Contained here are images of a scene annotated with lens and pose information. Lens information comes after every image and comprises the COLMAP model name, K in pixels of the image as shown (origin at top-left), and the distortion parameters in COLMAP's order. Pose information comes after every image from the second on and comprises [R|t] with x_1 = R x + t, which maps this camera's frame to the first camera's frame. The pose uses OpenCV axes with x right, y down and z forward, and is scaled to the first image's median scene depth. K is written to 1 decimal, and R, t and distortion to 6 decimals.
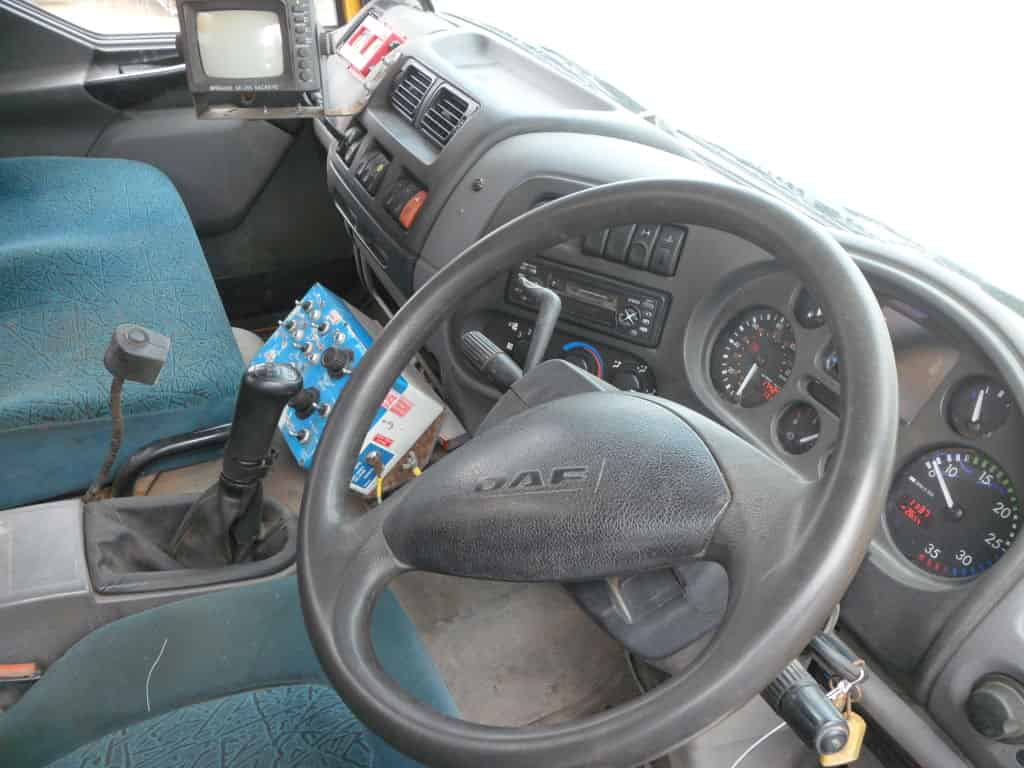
lens RADIAL K [[815.4, 0, 511.9], [0, 815.4, 383.3], [0, 0, 1]] dist [-0.016156, -0.002097]
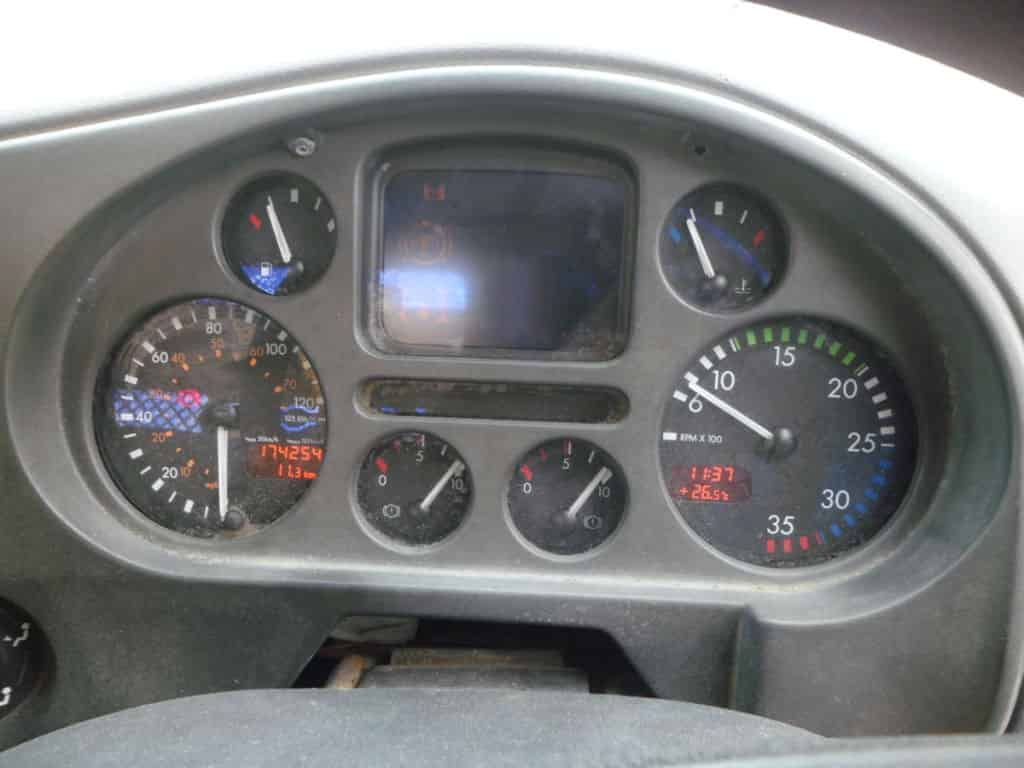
lens RADIAL K [[815.4, 0, 511.9], [0, 815.4, 384.5], [0, 0, 1]] dist [-0.016156, -0.002097]
pose [[0.503305, -0.499124, 0.705379, 0.087480], [0.509986, 0.830556, 0.223811, -0.065006], [-0.697566, 0.247088, 0.672569, 0.632061]]
